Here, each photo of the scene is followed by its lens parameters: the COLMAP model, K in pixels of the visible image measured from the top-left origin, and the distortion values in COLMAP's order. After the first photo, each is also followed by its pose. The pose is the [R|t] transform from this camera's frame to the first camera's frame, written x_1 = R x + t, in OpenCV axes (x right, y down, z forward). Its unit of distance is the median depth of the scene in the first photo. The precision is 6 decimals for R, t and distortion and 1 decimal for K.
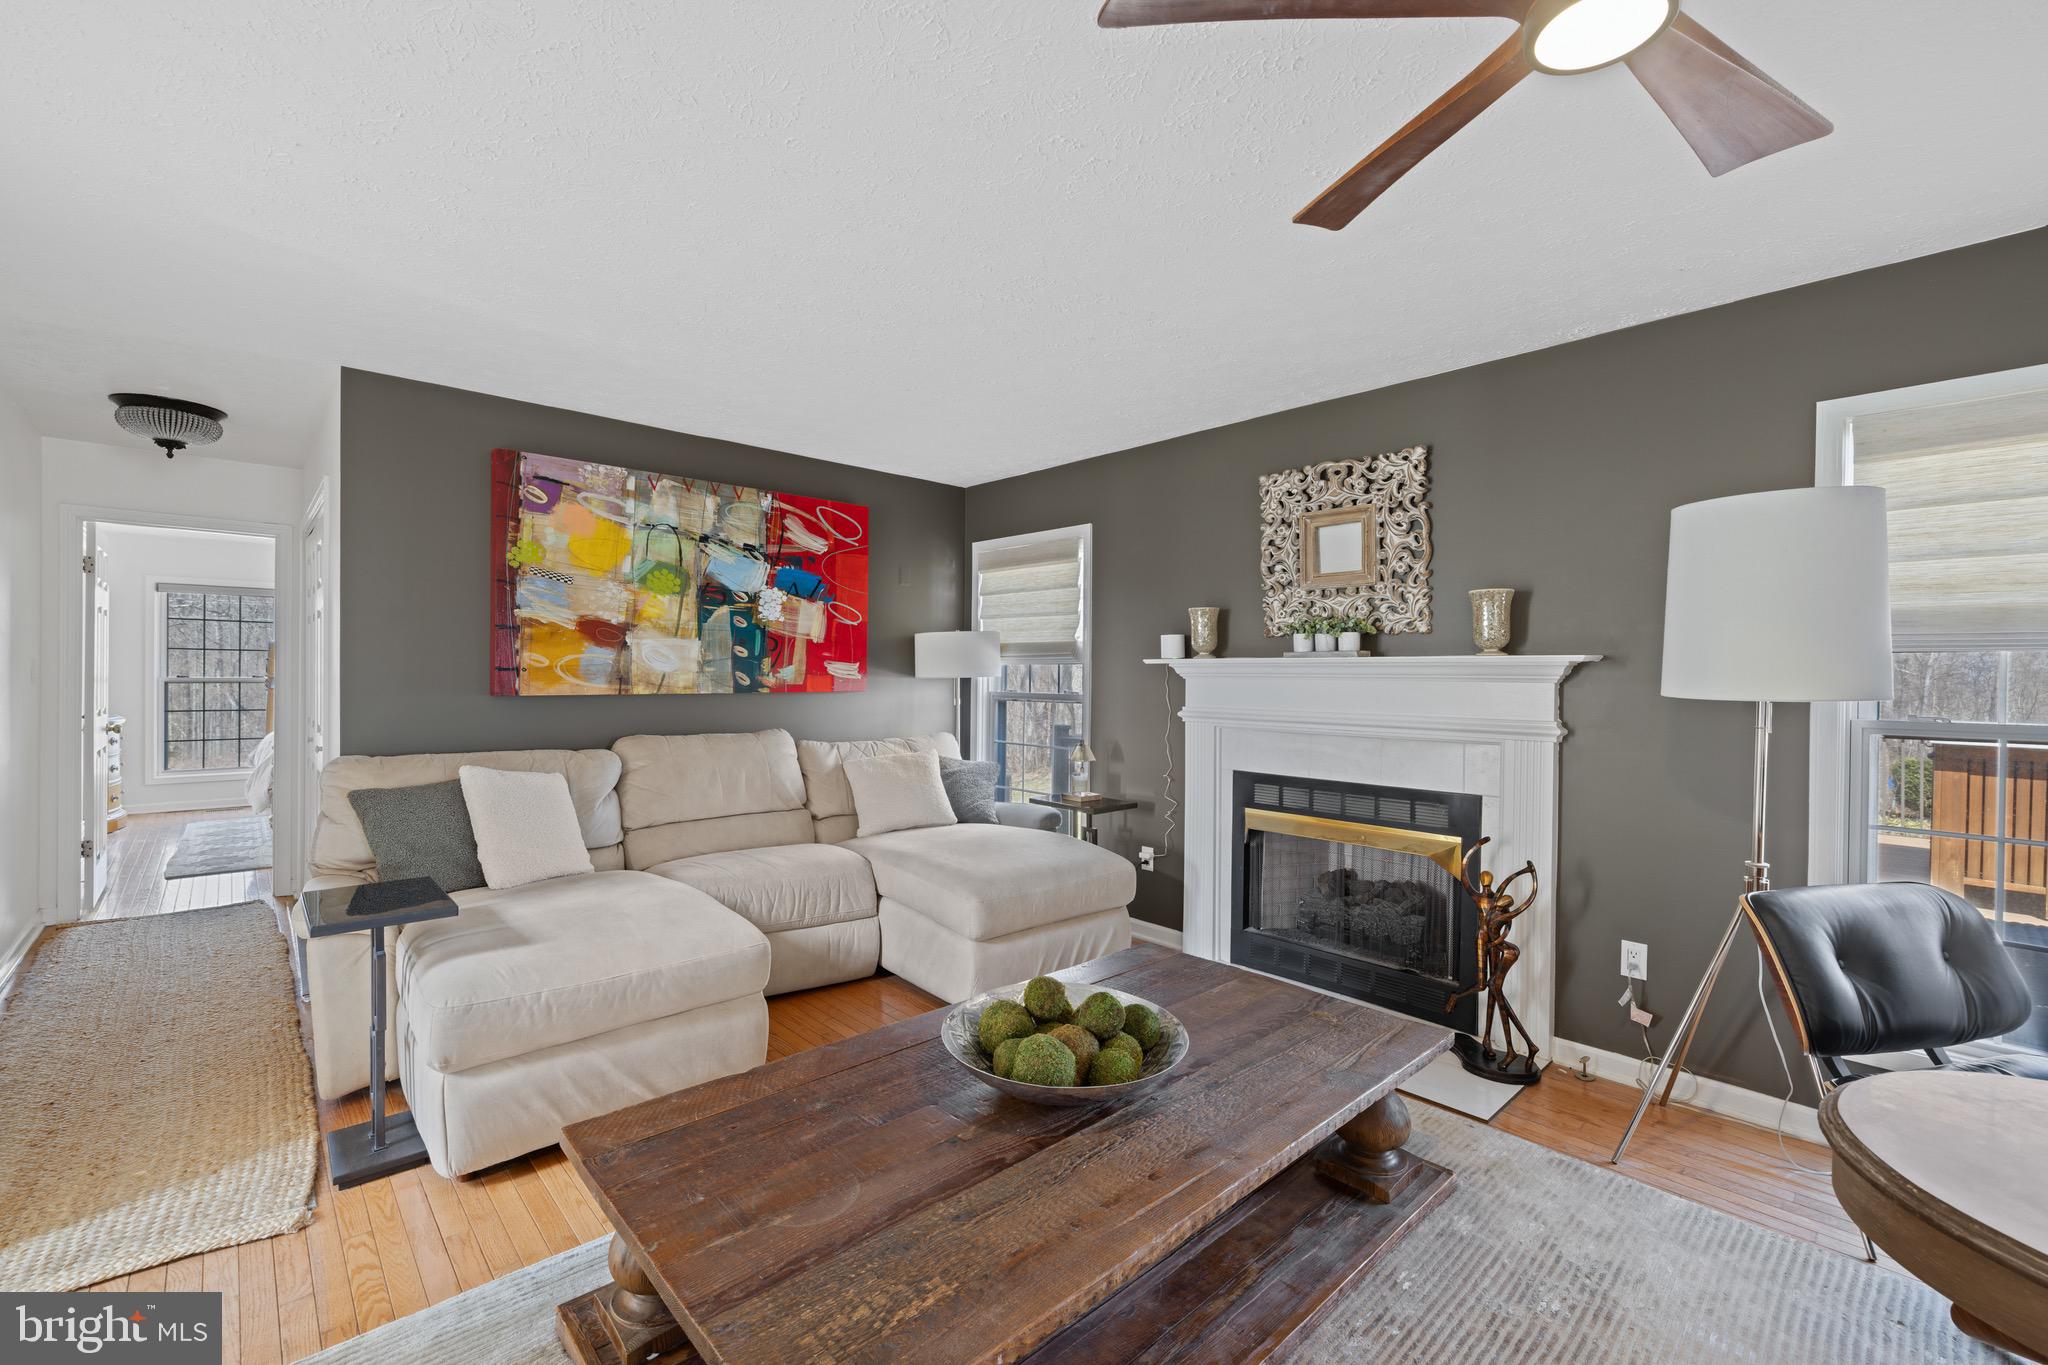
lens RADIAL K [[842.8, 0, 1022.1], [0, 842.8, 679.8], [0, 0, 1]] dist [-0.001660, 0.000069]
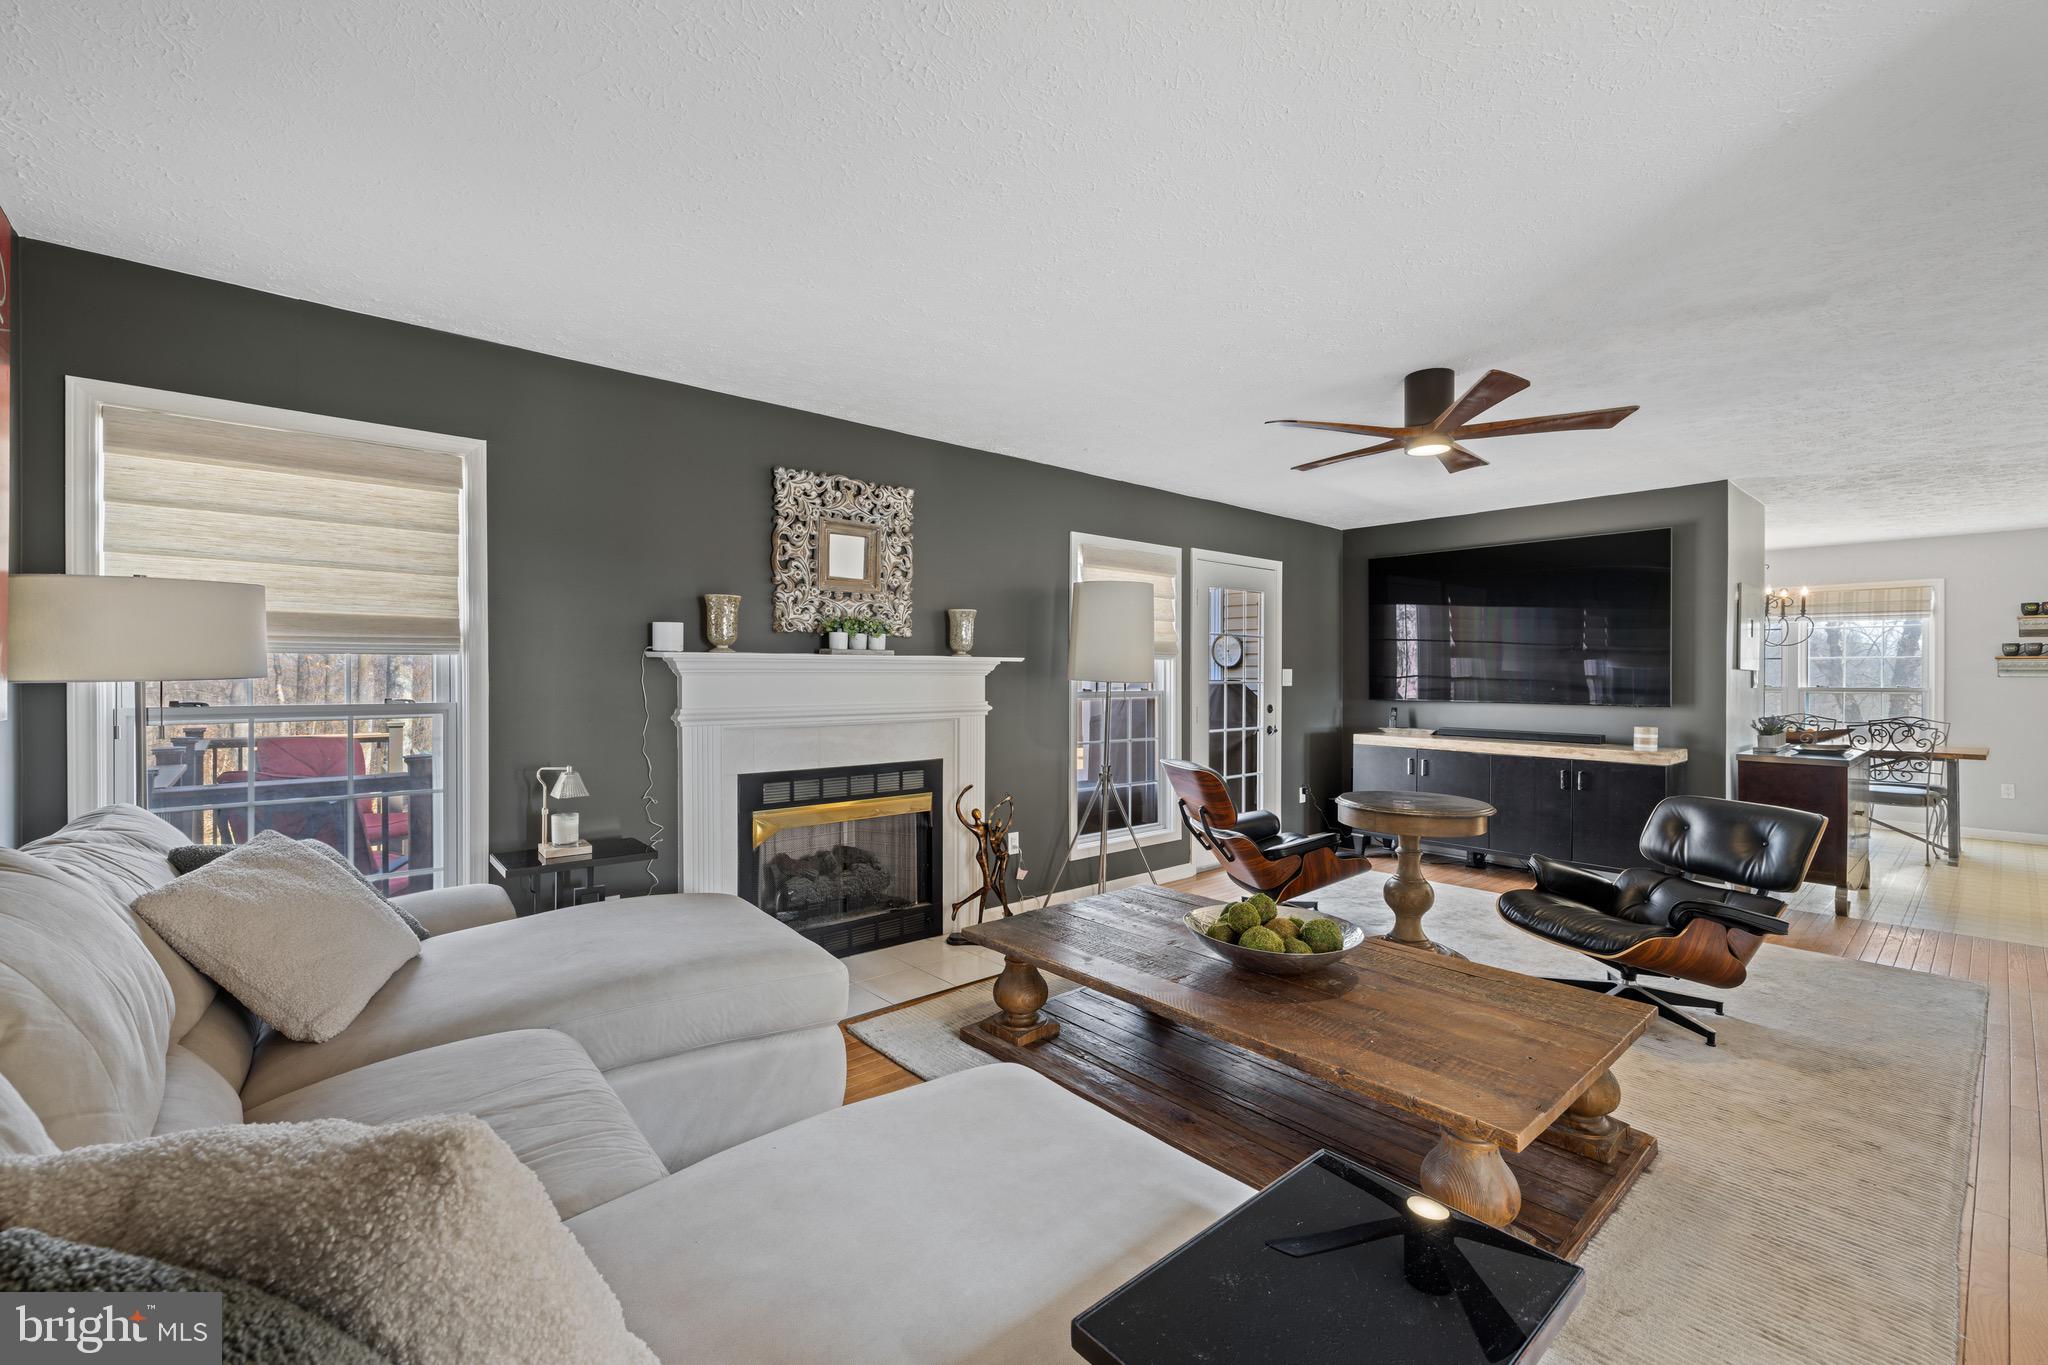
lens RADIAL K [[842.8, 0, 1023.7], [0, 842.8, 680.6], [0, 0, 1]] dist [-0.001660, 0.000069]
pose [[0.045280, -0.017557, 0.998820, -0.714026], [0.005057, 0.999837, 0.017346, -0.010728], [-0.998962, 0.004266, 0.045361, 0.706812]]
